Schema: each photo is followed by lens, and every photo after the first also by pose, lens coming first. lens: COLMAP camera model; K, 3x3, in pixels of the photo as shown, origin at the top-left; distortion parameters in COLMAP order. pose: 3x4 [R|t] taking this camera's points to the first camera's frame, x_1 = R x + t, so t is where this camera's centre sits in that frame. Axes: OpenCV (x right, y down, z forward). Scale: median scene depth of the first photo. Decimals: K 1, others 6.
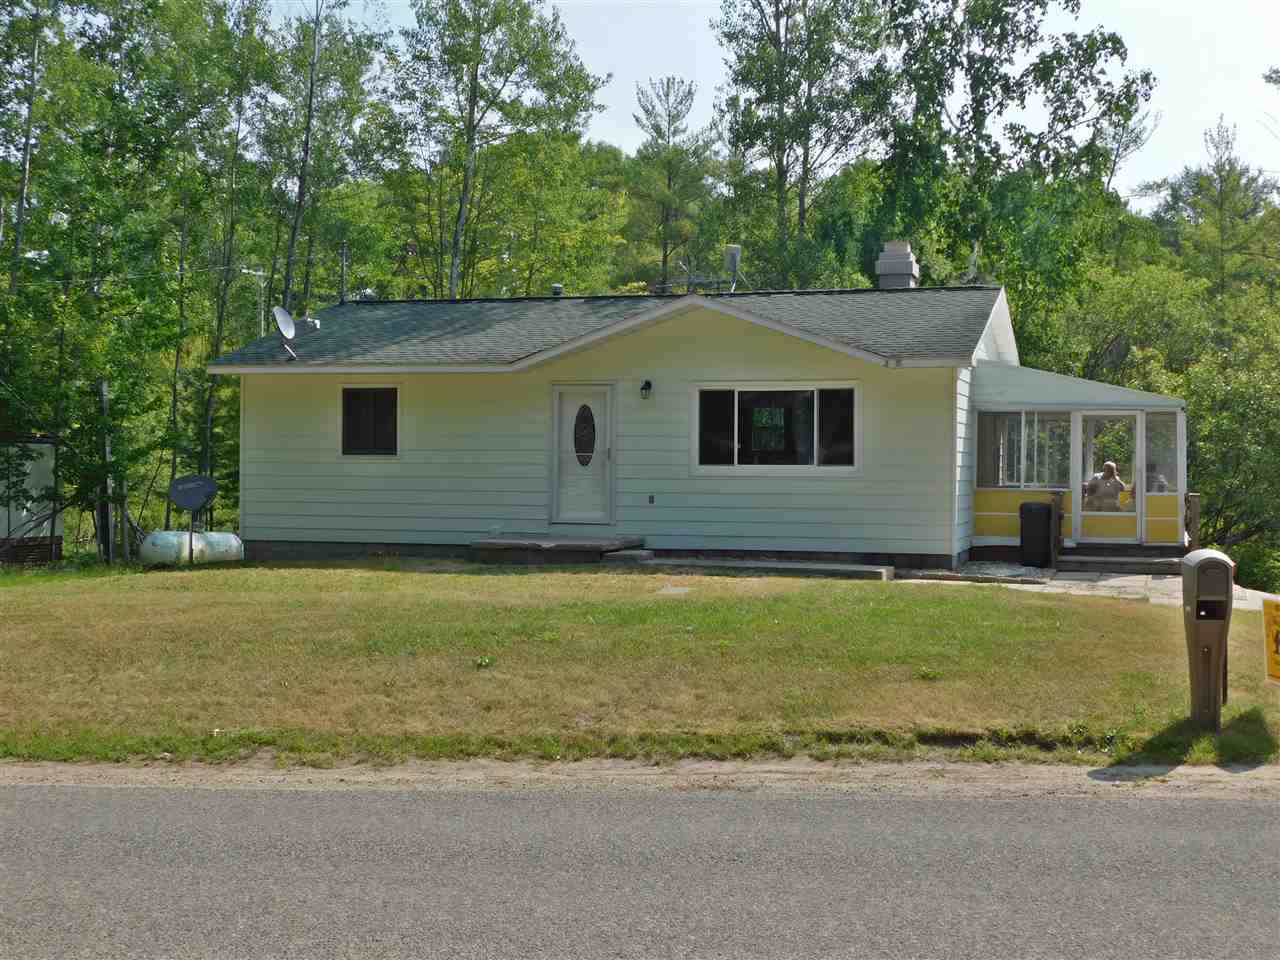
lens RADIAL K [[1672.9, 0, 640.1], [0, 1672.9, 430.3], [0, 0, 1]] dist [-0.007257, 0.076792]
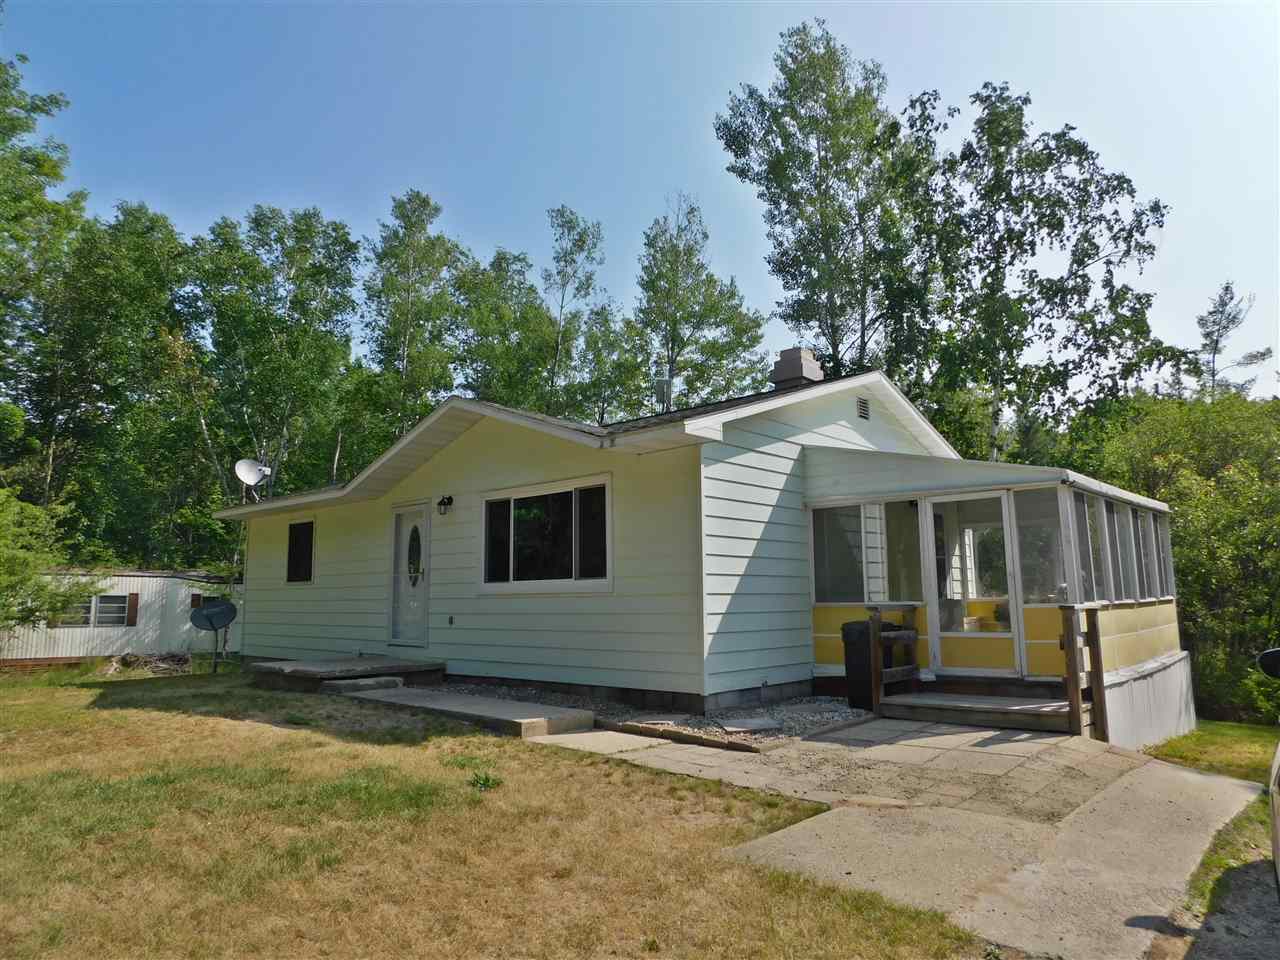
lens RADIAL K [[843.0, 0, 647.5], [0, 843.0, 477.1], [0, 0, 1]] dist [-0.074078, 0.055174]
pose [[0.911377, -0.076477, -0.404406, 0.304036], [0.025833, 0.991276, -0.129242, 0.025067], [0.410762, 0.107341, 0.905402, 0.610662]]
